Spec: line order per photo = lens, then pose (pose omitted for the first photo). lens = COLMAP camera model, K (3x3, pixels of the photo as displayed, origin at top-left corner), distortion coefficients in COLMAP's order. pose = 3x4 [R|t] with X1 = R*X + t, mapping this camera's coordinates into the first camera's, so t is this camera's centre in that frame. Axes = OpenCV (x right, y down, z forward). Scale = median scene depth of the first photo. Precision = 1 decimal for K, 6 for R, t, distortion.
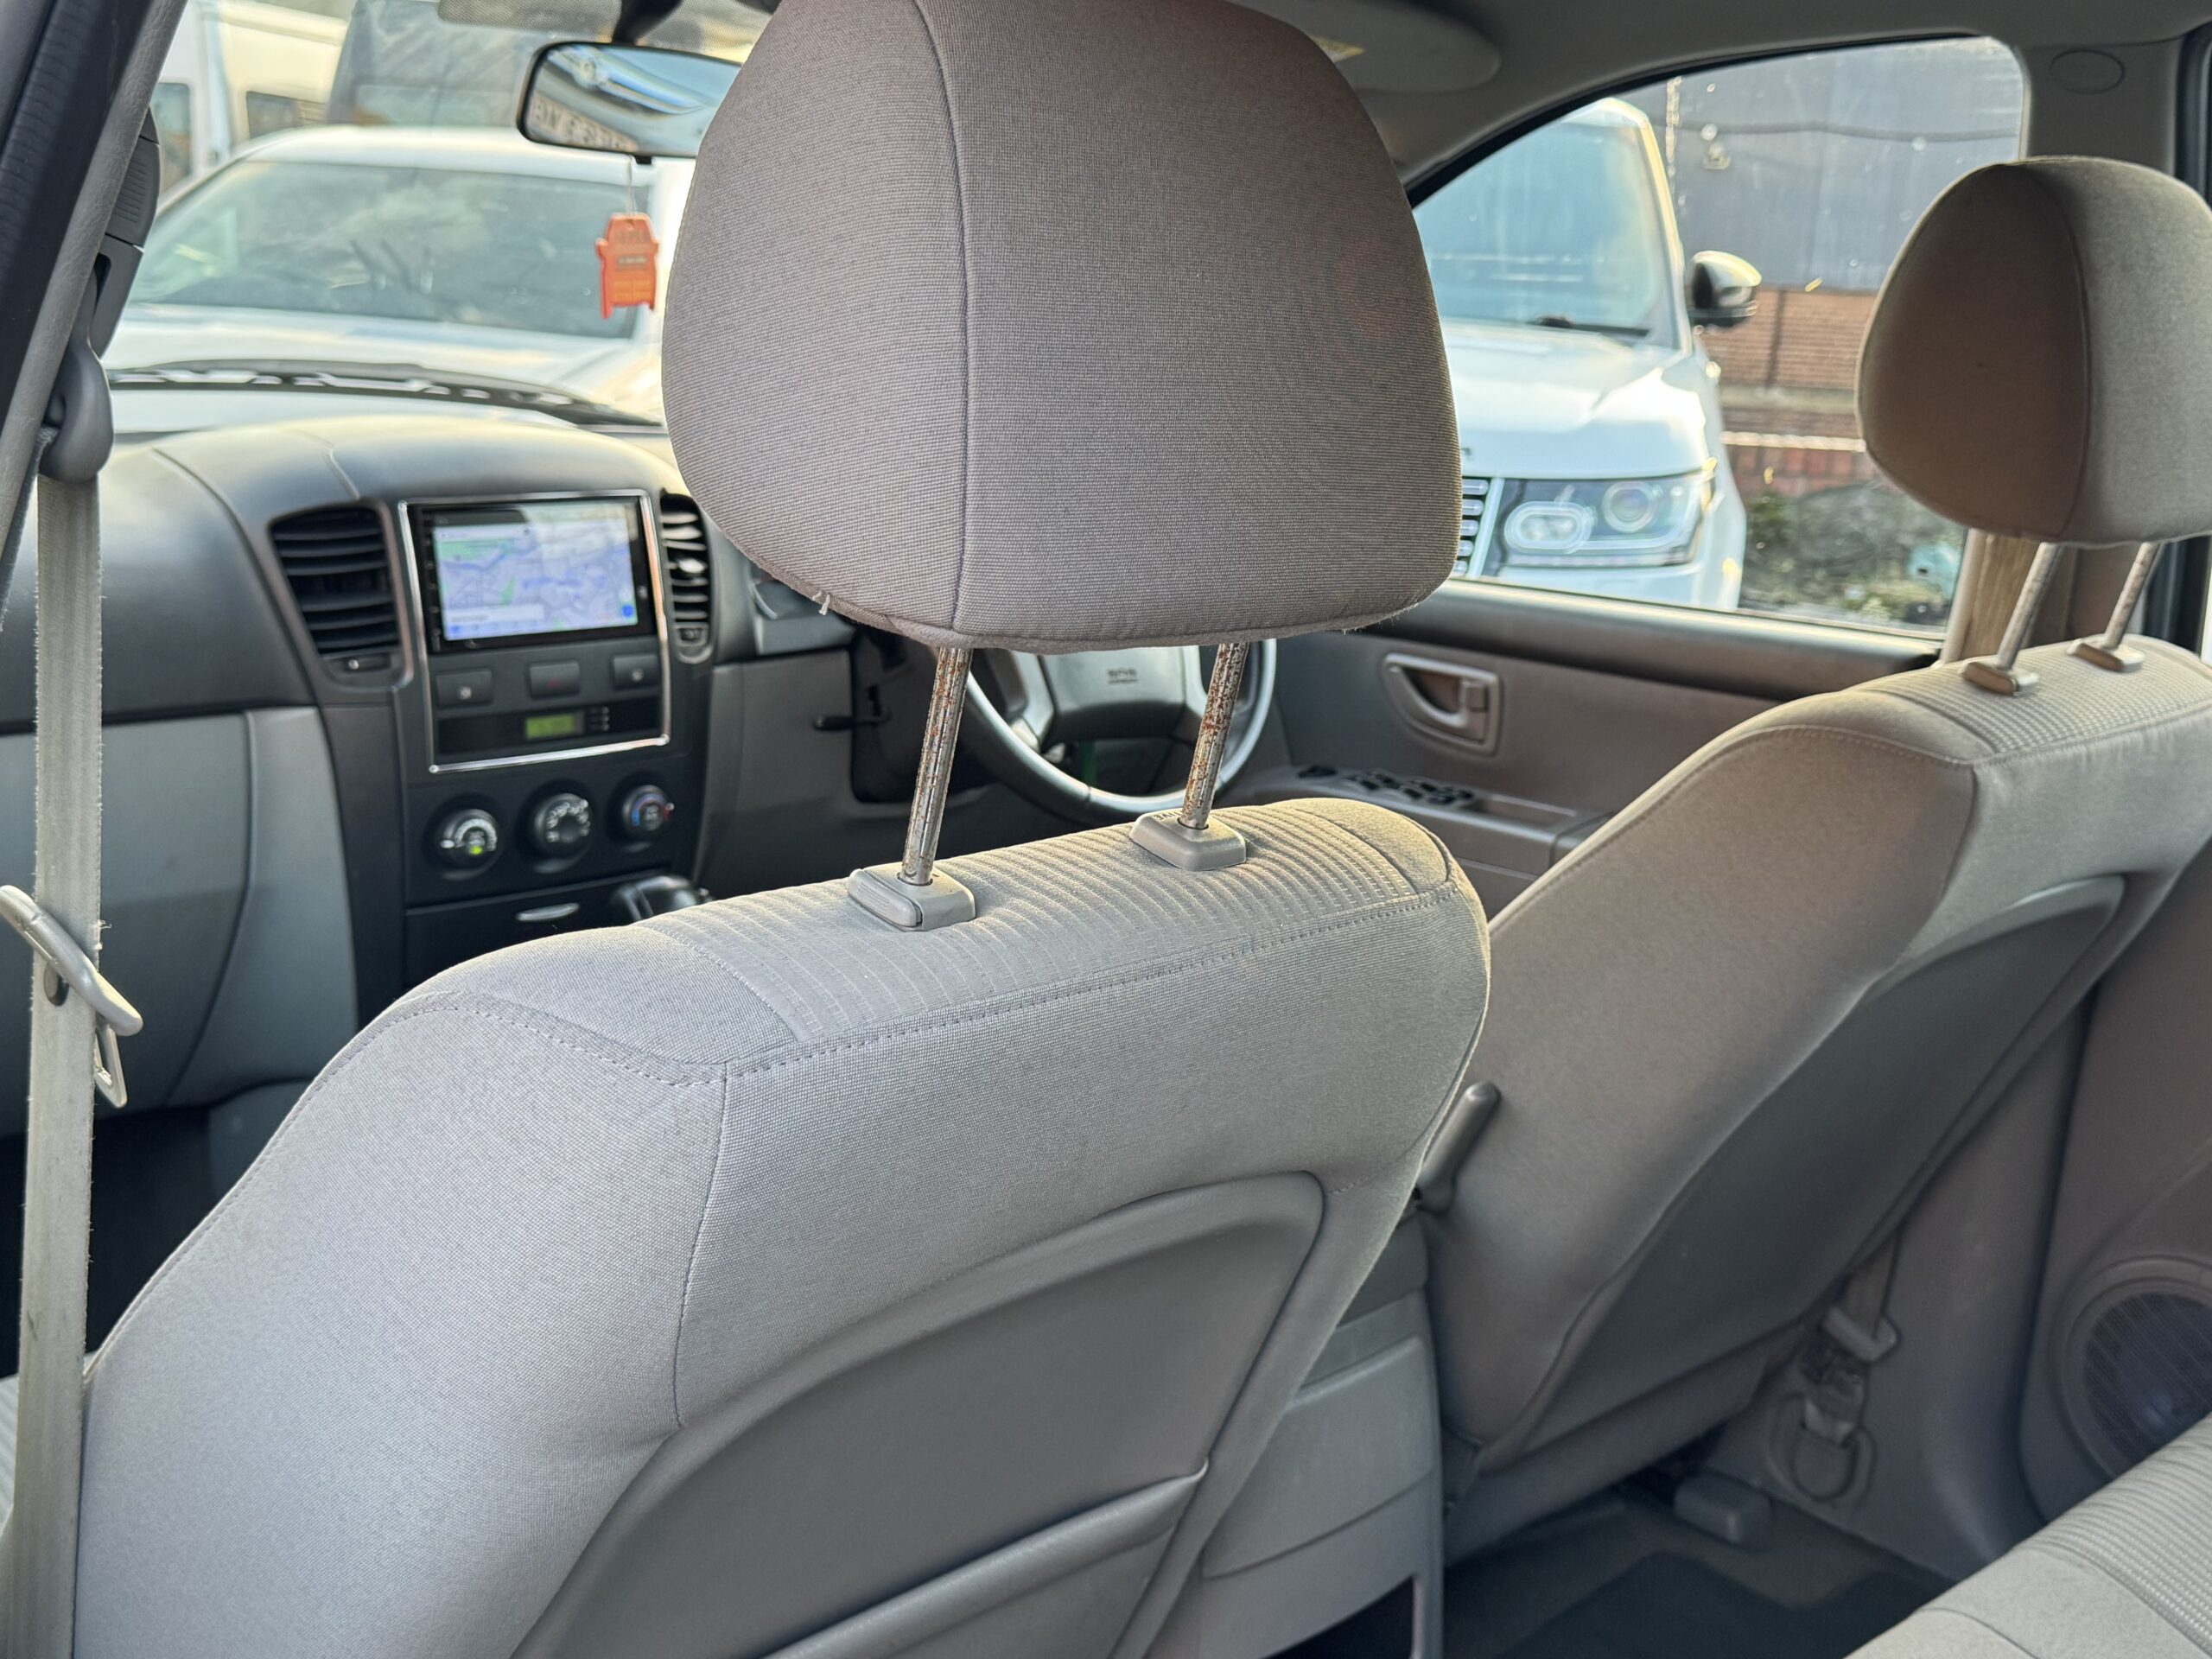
lens RADIAL K [[2467.4, 0, 1101.7], [0, 2467.4, 802.2], [0, 0, 1]] dist [0.180737, -0.426100]
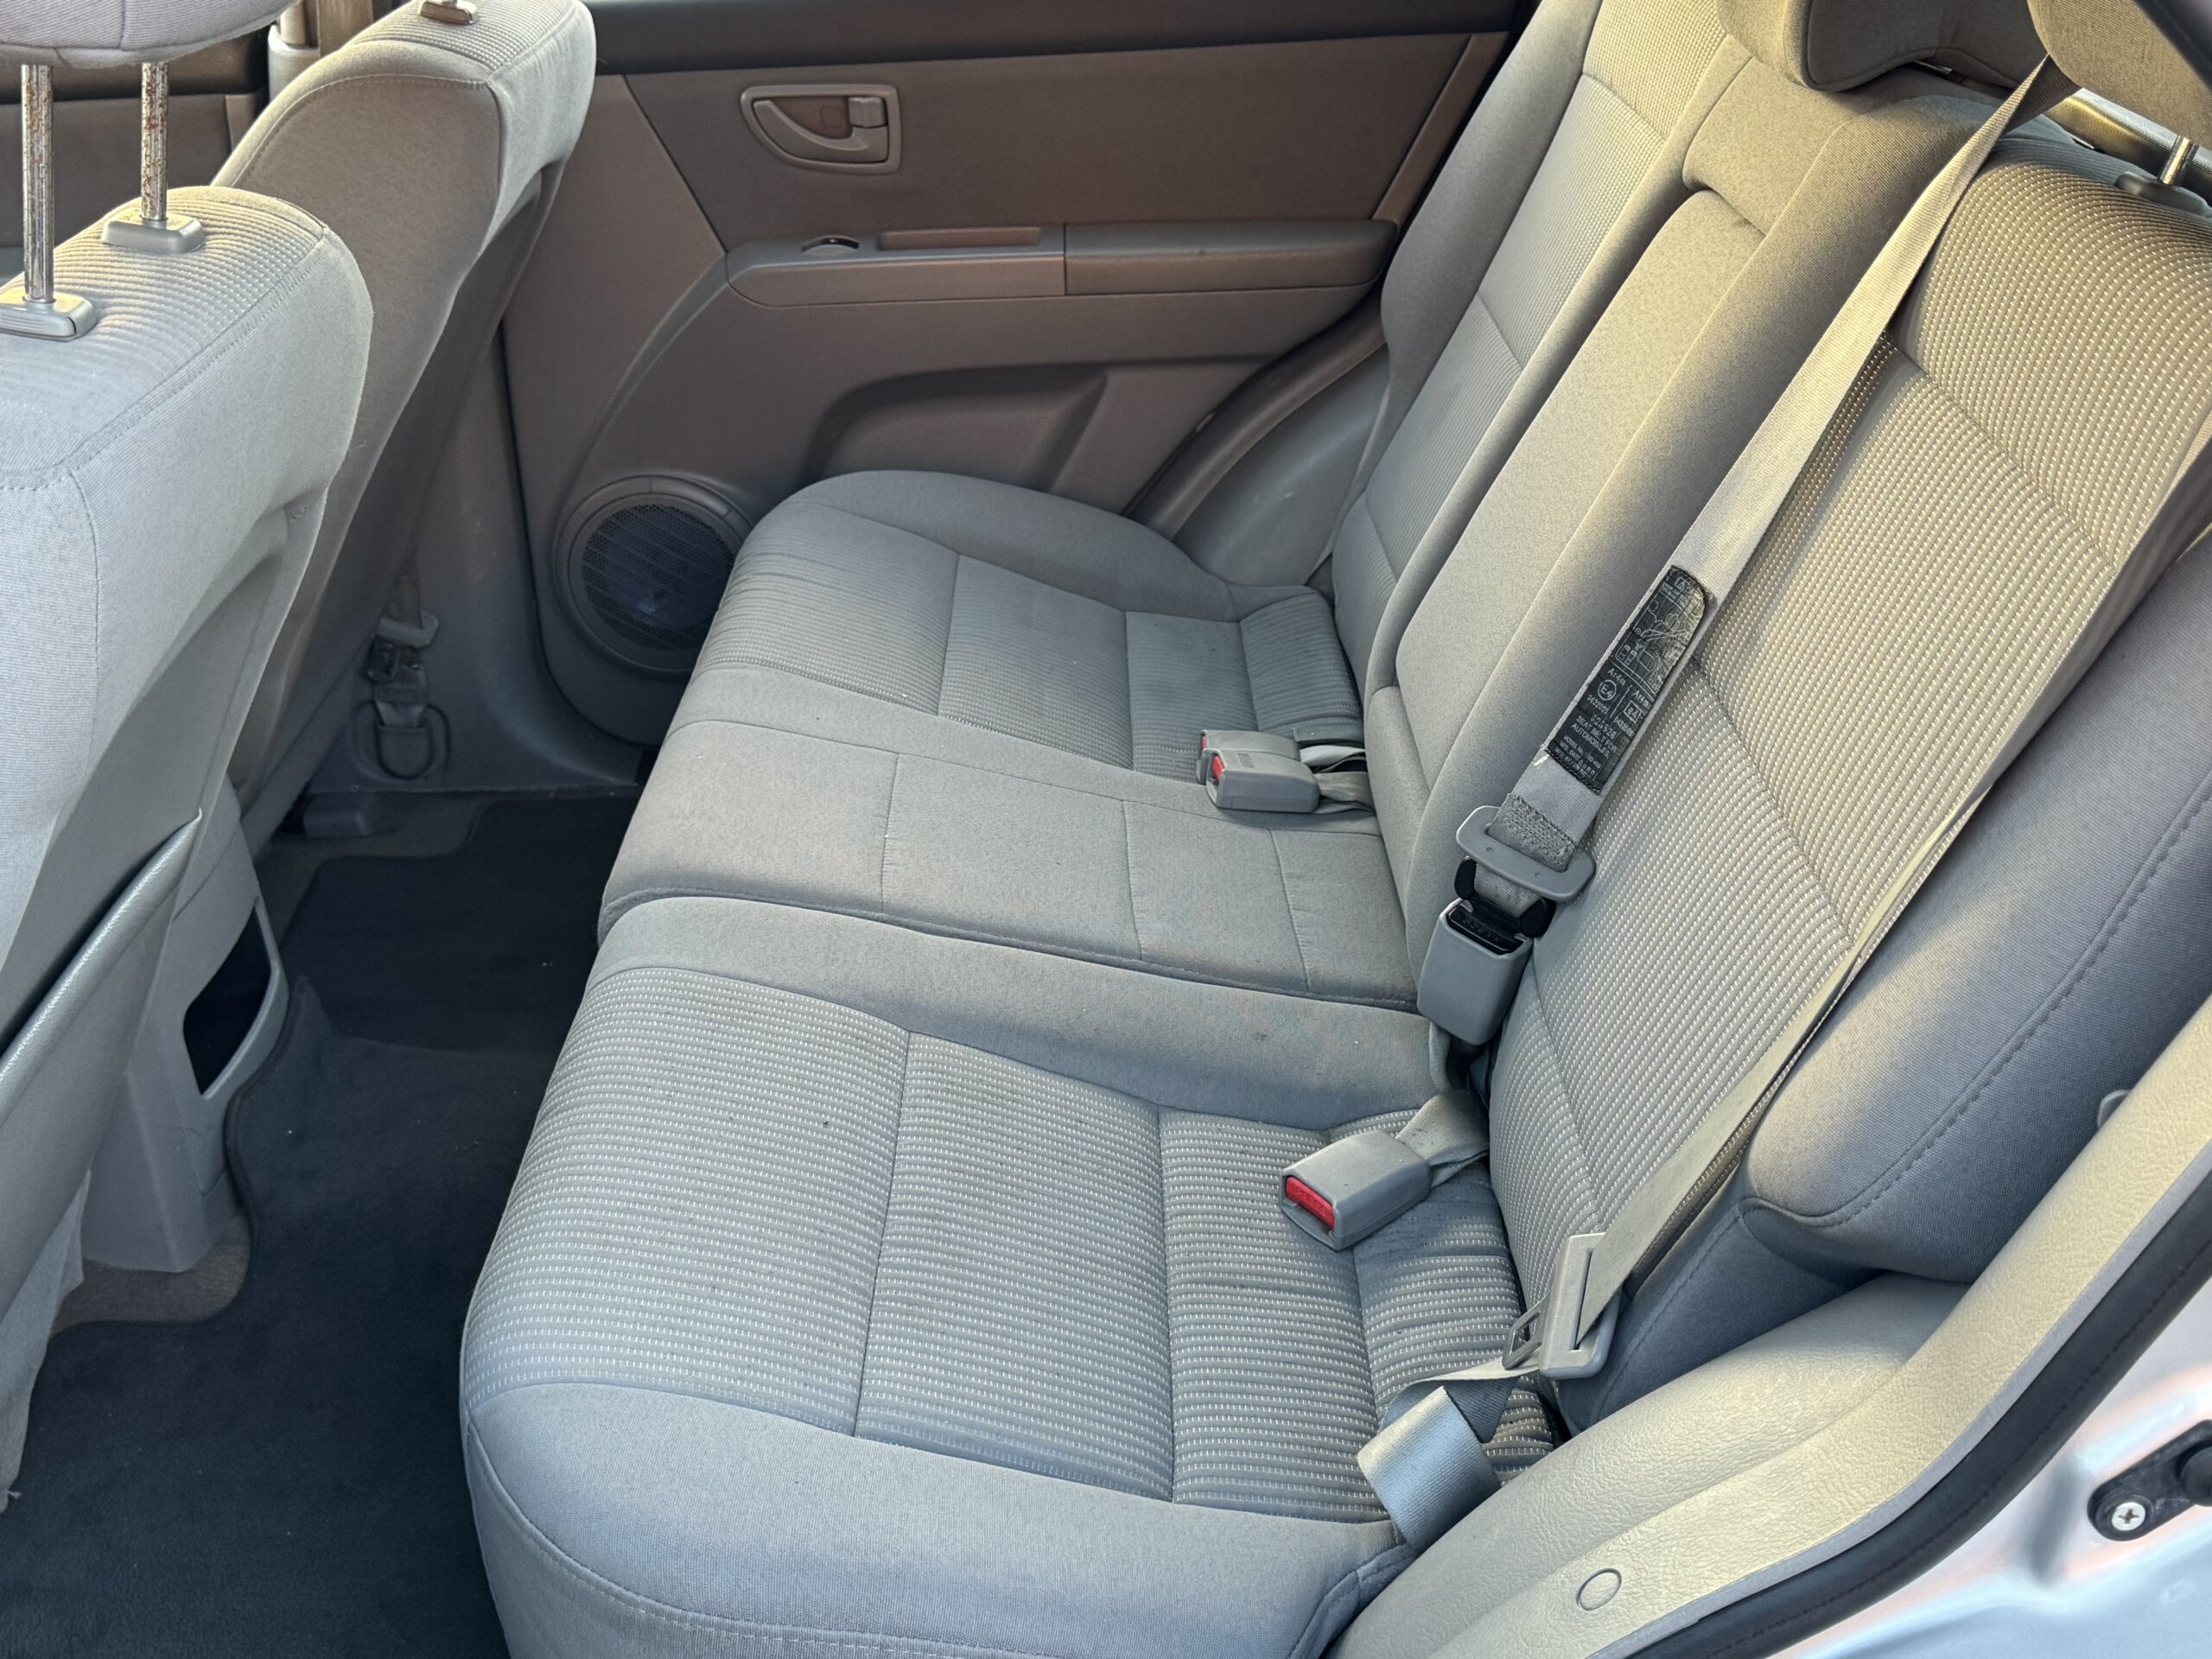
lens RADIAL K [[2467.4, 0, 1101.7], [0, 2467.4, 802.2], [0, 0, 1]] dist [0.180737, -0.426100]
pose [[0.692210, -0.379384, 0.613933, -0.321135], [0.231231, 0.922423, 0.309304, -0.000345], [-0.683650, -0.072143, 0.726235, -0.114370]]
